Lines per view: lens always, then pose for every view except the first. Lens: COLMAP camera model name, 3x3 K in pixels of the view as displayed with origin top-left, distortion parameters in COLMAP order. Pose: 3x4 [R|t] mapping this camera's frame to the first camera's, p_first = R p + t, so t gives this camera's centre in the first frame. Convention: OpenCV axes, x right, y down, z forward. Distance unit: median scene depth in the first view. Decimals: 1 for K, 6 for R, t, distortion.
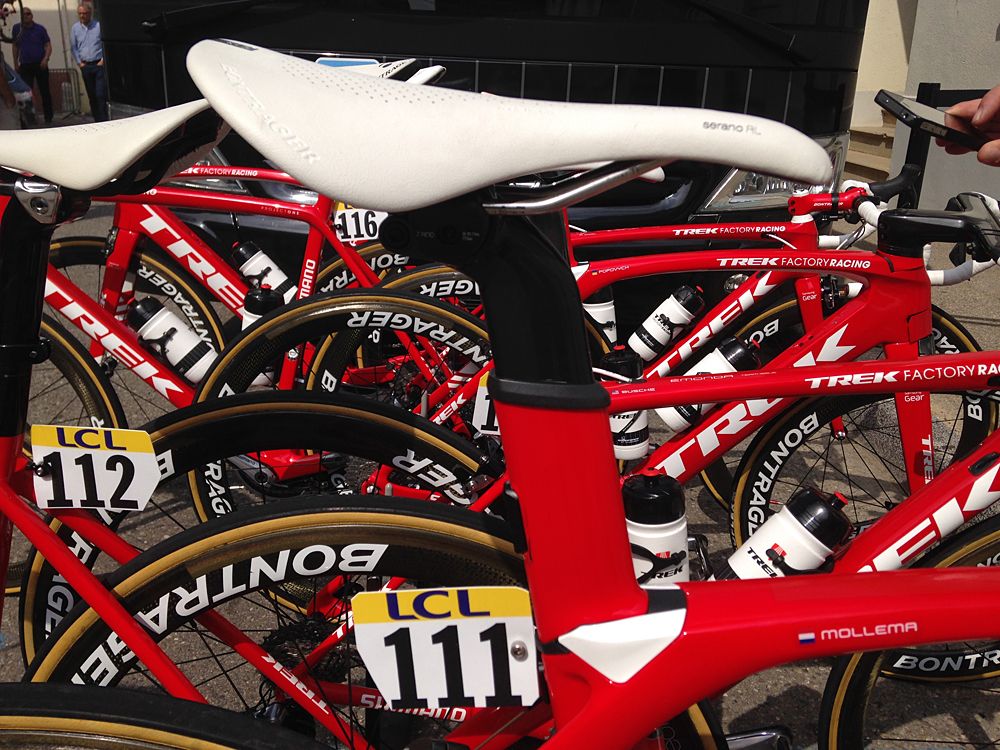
lens RADIAL K [[911.1, 0, 500.0], [0, 911.1, 375.0], [0, 0, 1]] dist [0.183956, -0.290076]
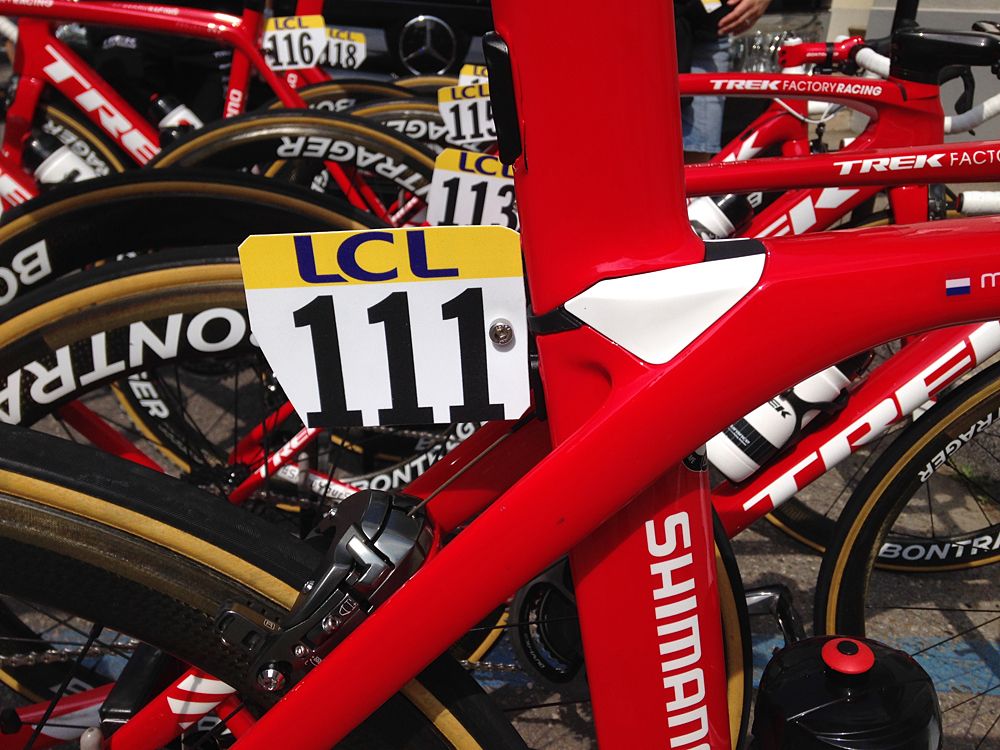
lens RADIAL K [[919.1, 0, 500.0], [0, 919.1, 375.0], [0, 0, 1]] dist [0.207132, -0.383678]
pose [[0.998512, 0.011342, 0.053339, -0.005067], [-0.014578, 0.998050, 0.060687, 0.095543], [-0.052546, -0.061374, 0.996731, 0.114071]]
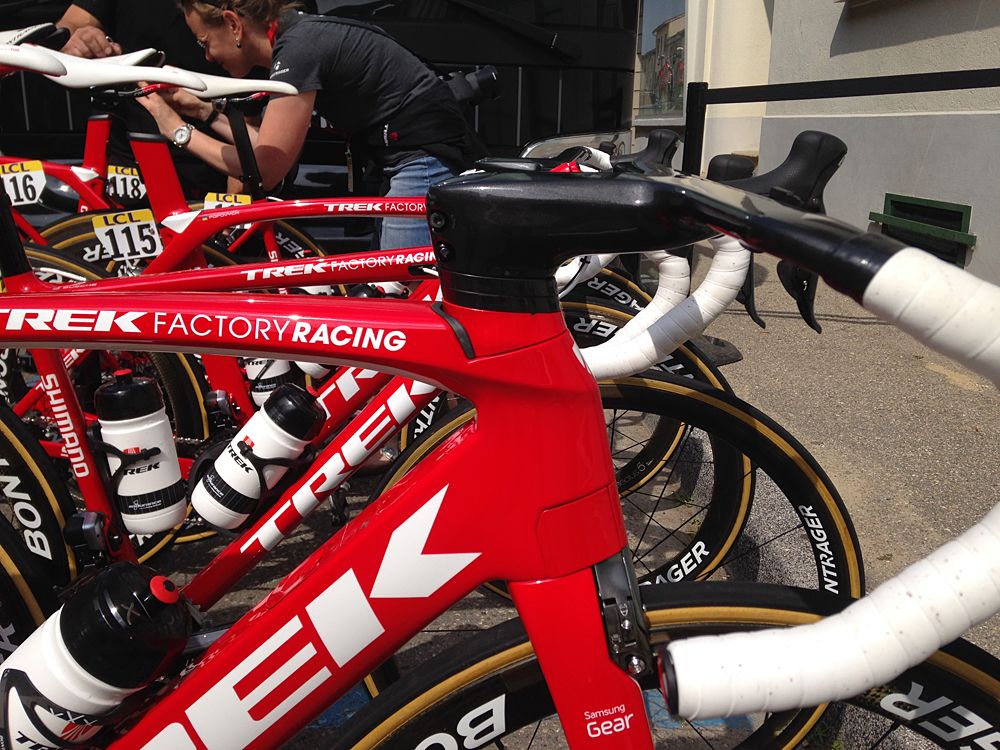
lens RADIAL K [[911.0, 0, 512.4], [0, 911.0, 372.1], [0, 0, 1]] dist [0.195378, -0.264198]
pose [[0.998748, -0.028630, 0.041011, 0.390712], [0.030665, 0.998284, -0.049888, 0.120027], [-0.039512, 0.051083, 0.997912, -0.044351]]
